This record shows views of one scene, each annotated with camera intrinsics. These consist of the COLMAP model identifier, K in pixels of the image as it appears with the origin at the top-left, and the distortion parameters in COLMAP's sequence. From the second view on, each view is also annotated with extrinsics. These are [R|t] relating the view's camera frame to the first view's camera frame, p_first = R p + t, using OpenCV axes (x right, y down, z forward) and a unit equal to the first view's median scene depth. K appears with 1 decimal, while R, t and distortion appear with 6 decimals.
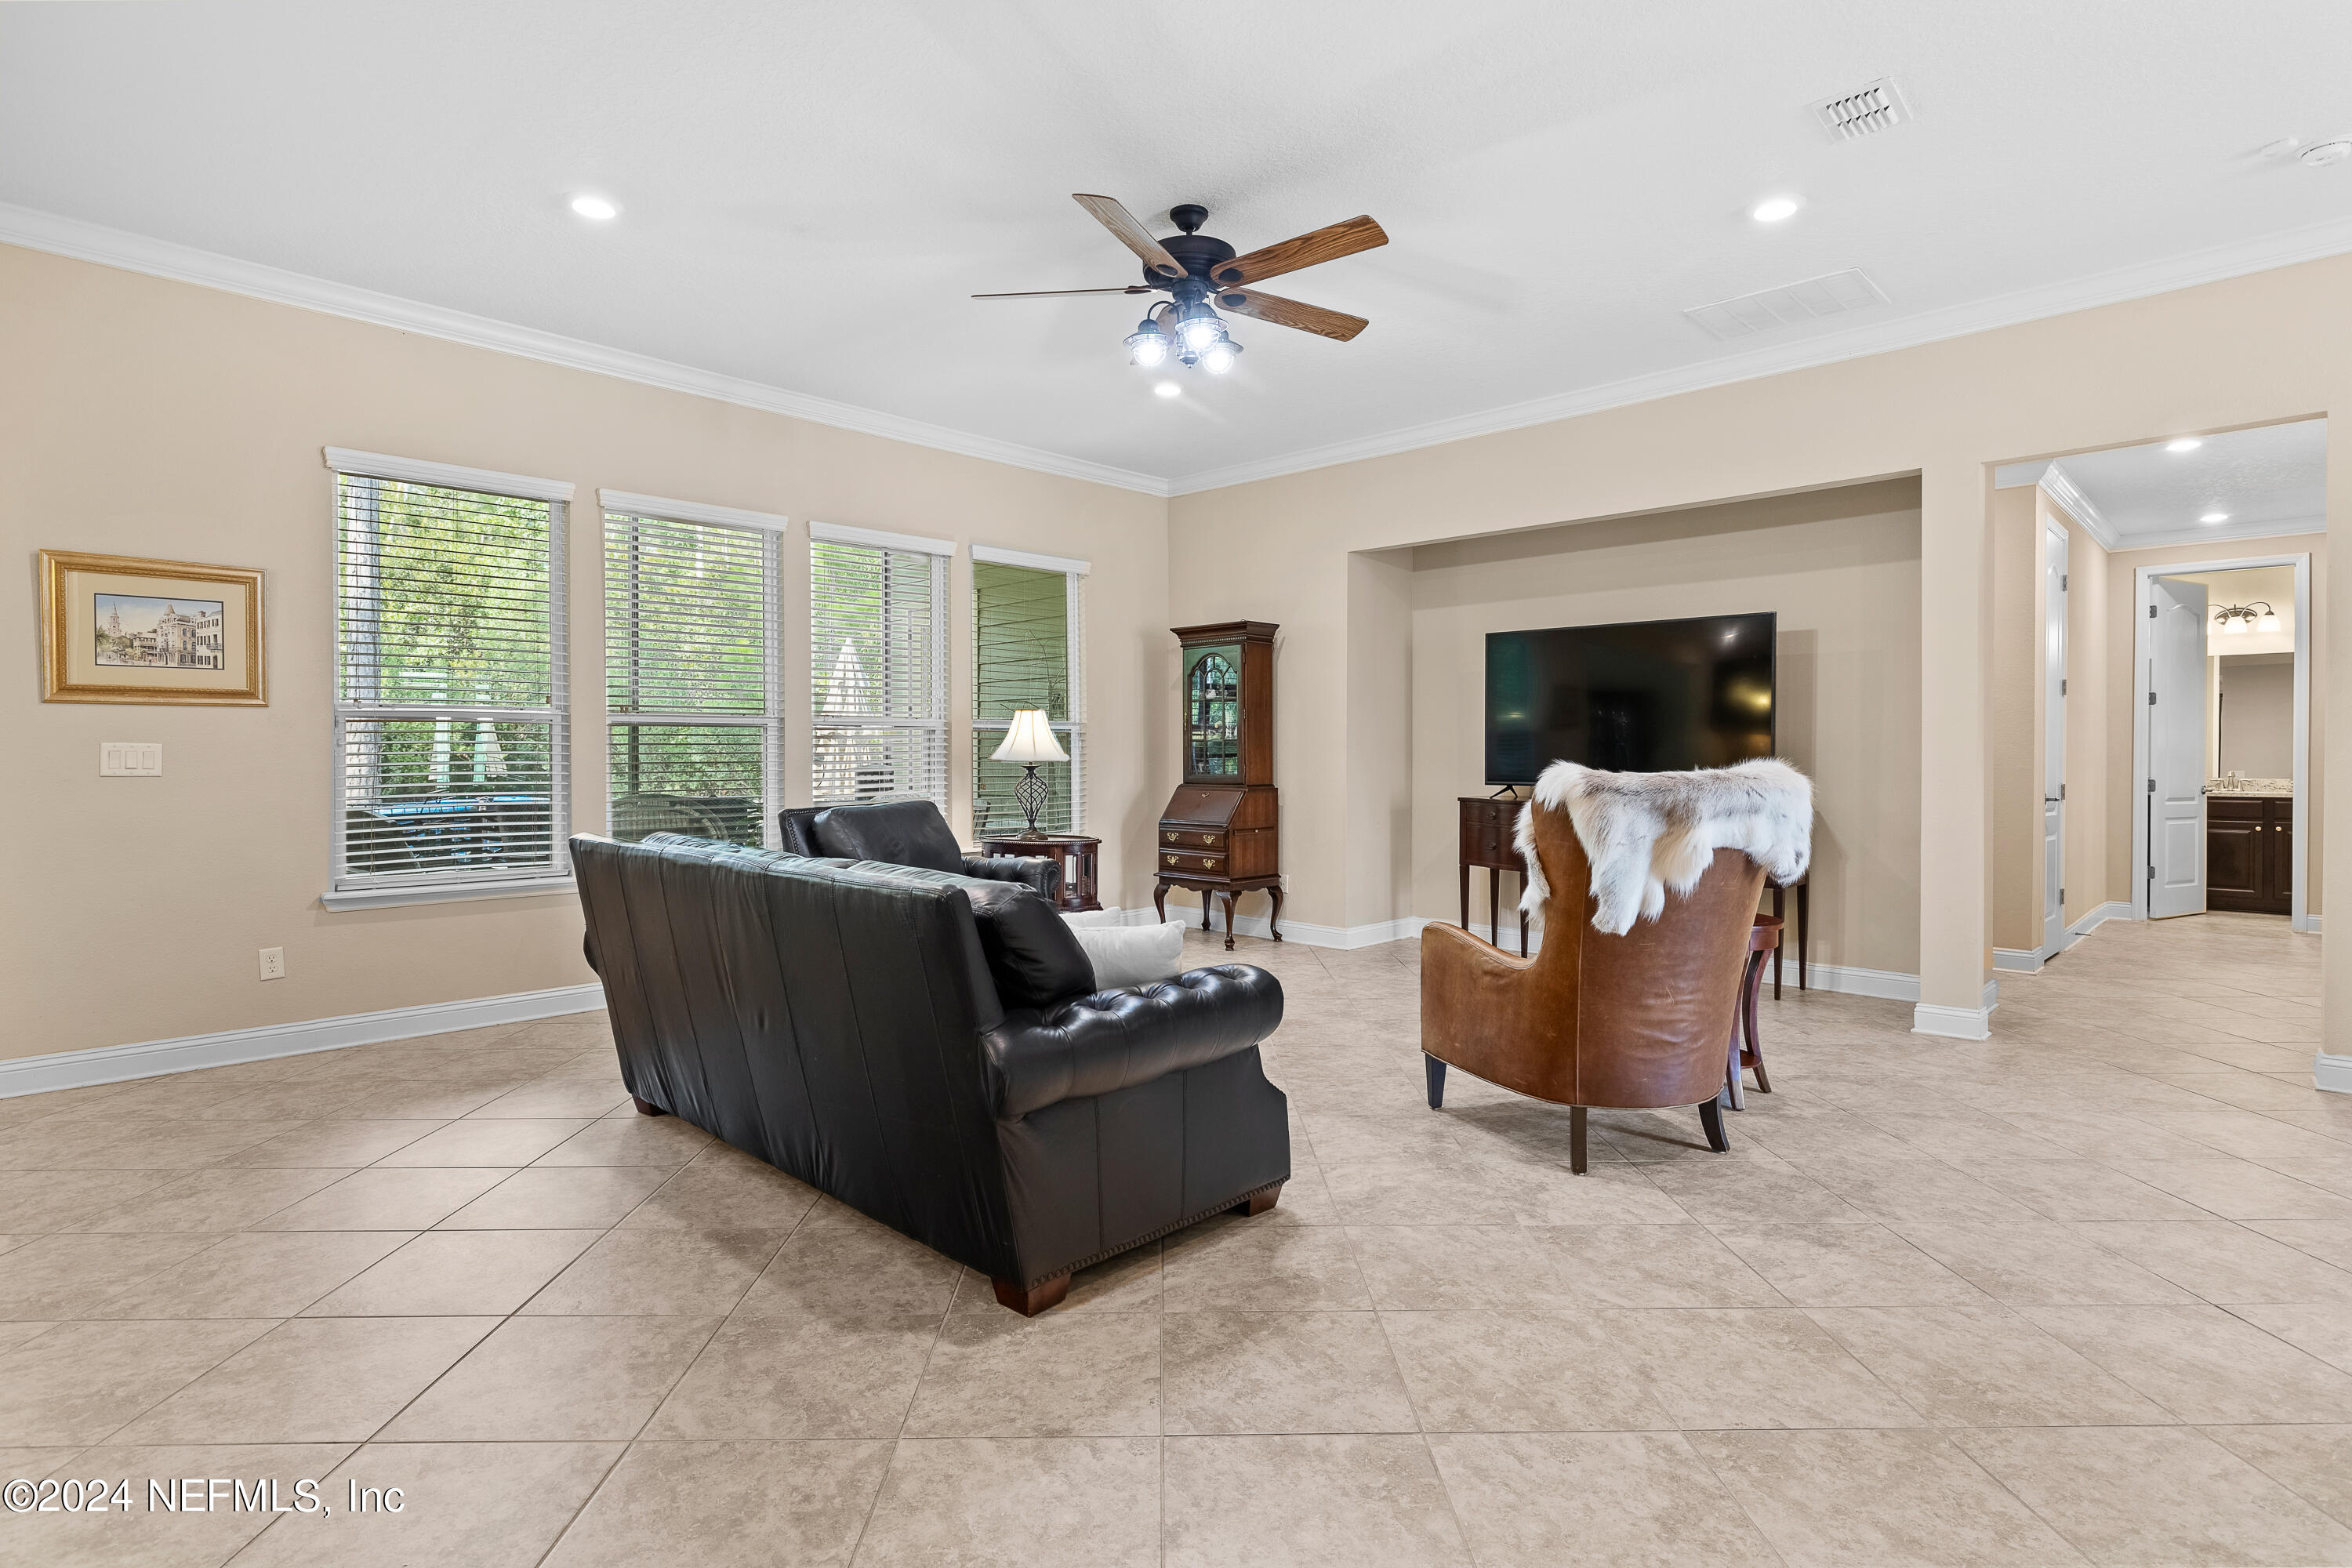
lens RADIAL K [[1185.1, 0, 1175.2], [0, 1185.1, 772.7], [0, 0, 1]] dist [-0.001118, 0.000925]
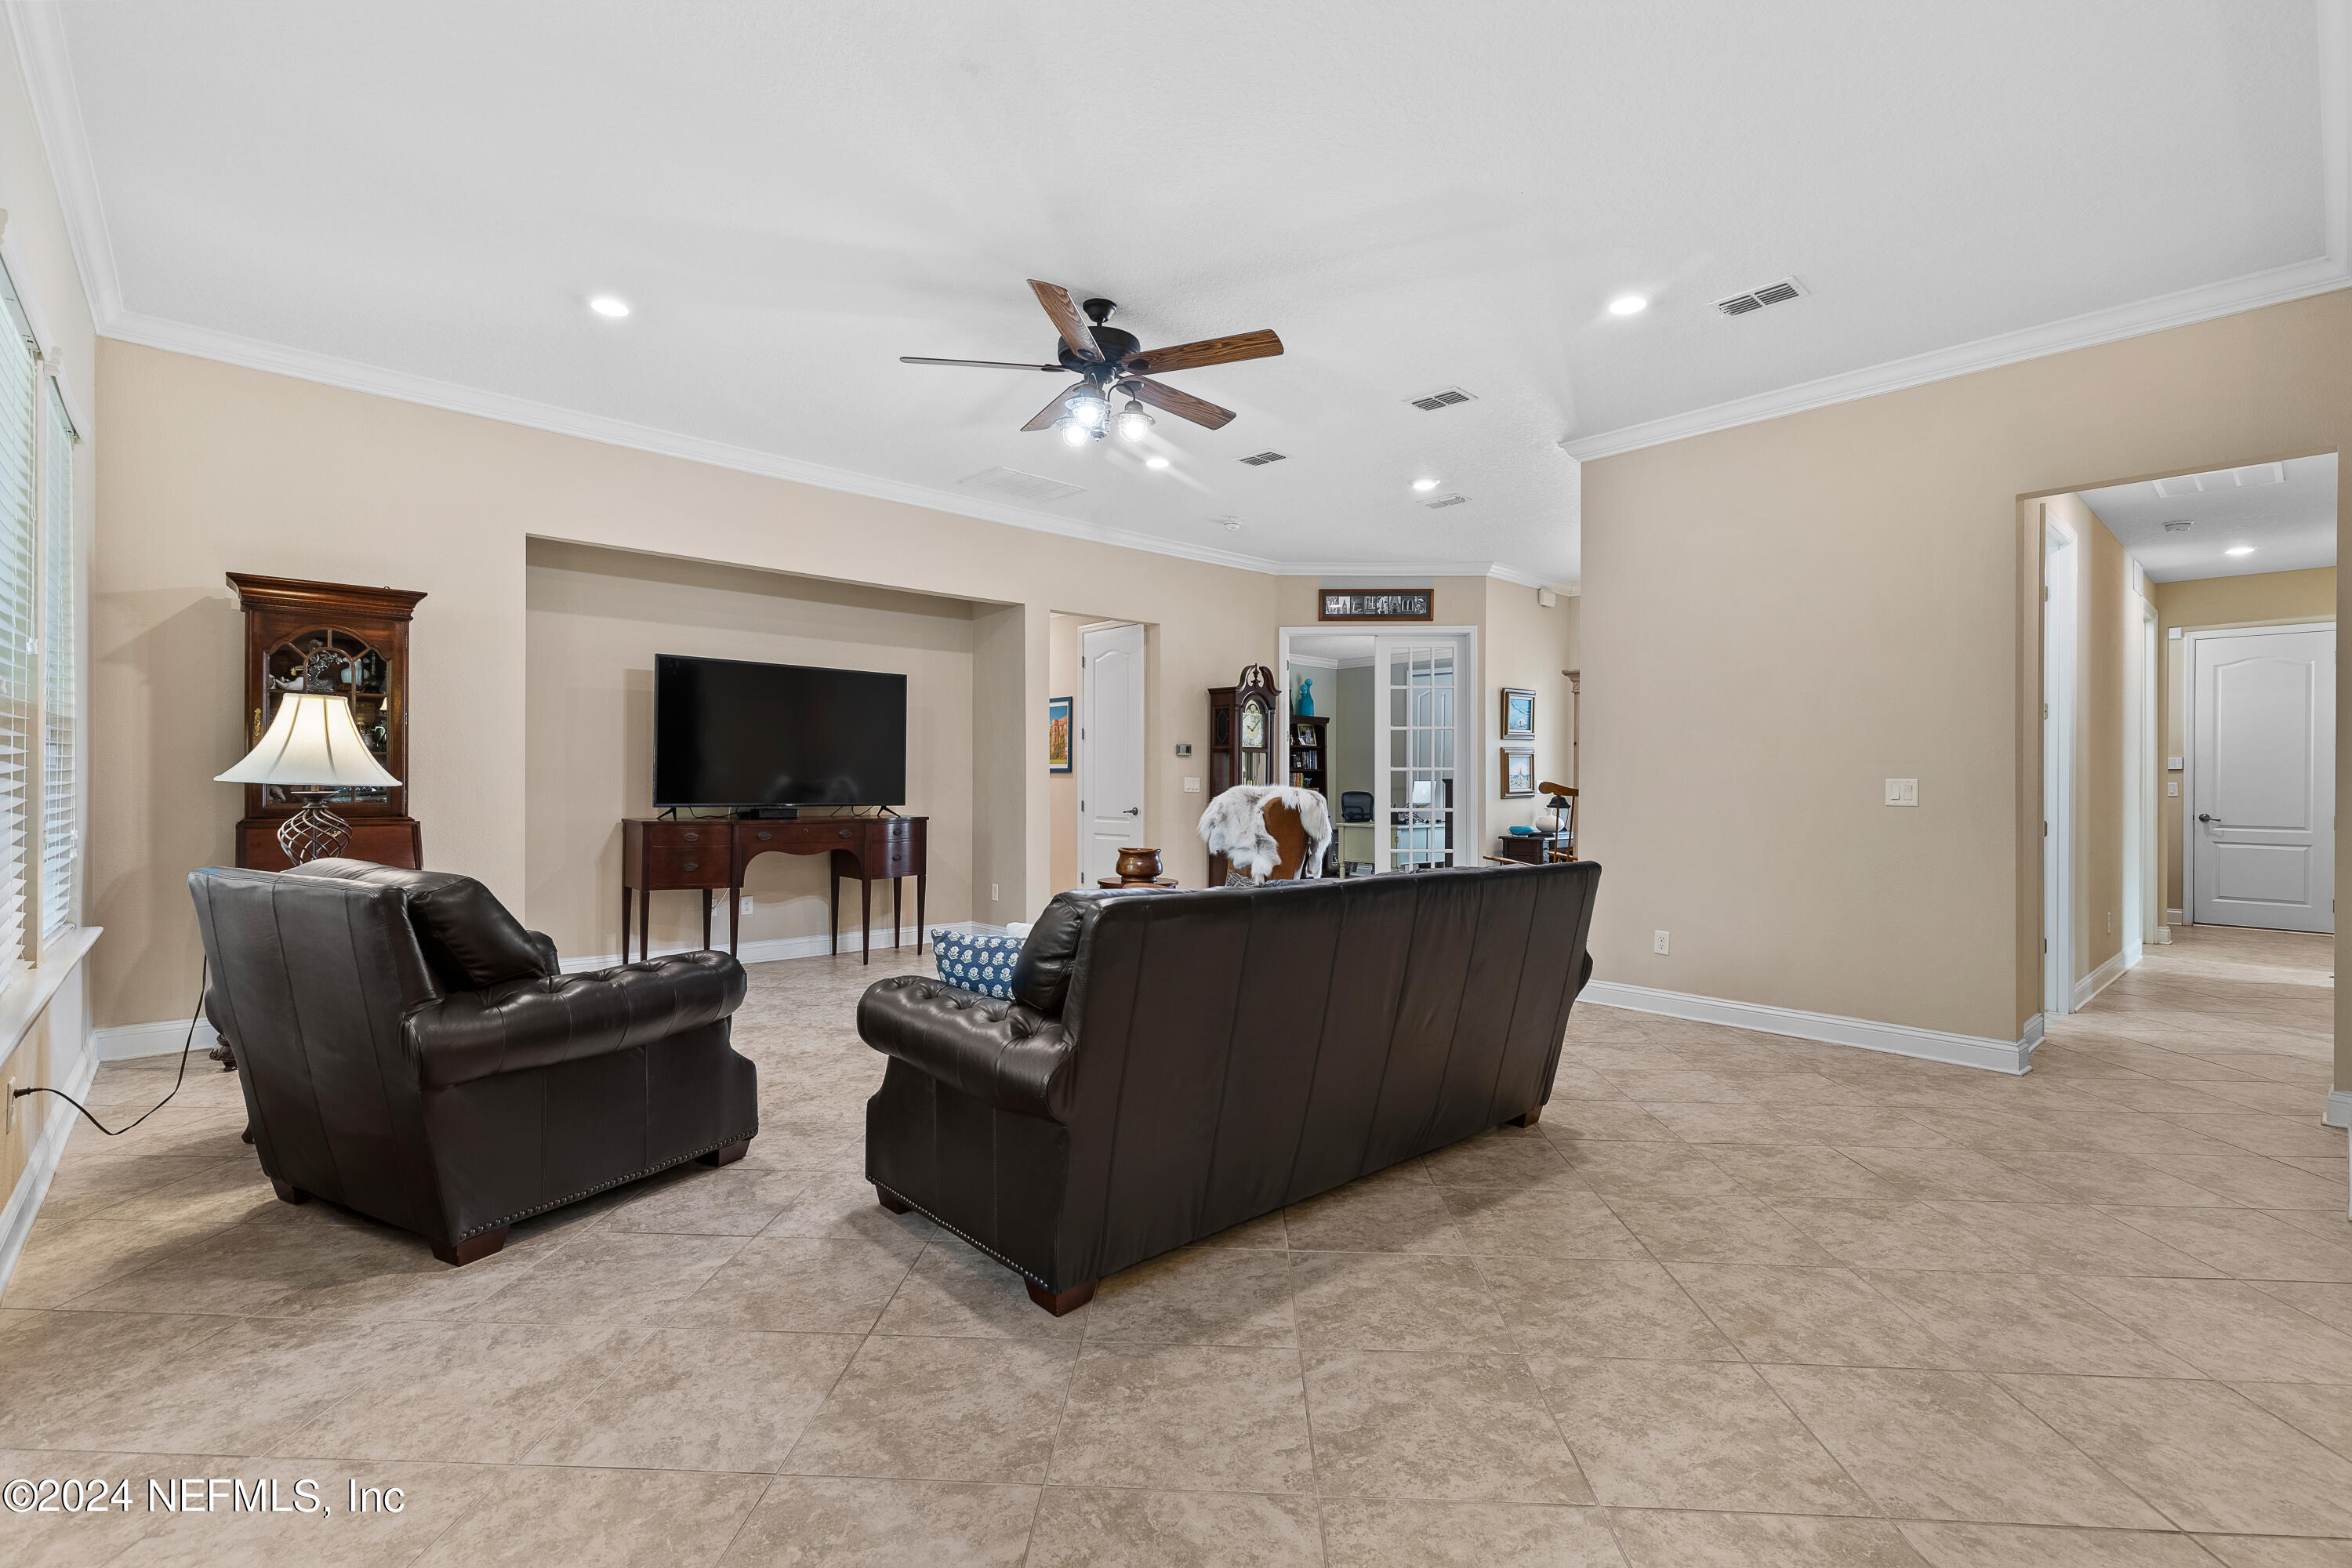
lens RADIAL K [[1065.7, 0, 1182.7], [0, 1065.7, 765.8], [0, 0, 1]] dist [0.006608, -0.000120]
pose [[0.055910, 0.014982, 0.998323, -1.305594], [0.005576, 0.999867, -0.015317, -0.017275], [-0.998420, 0.006423, 0.055819, 1.110028]]
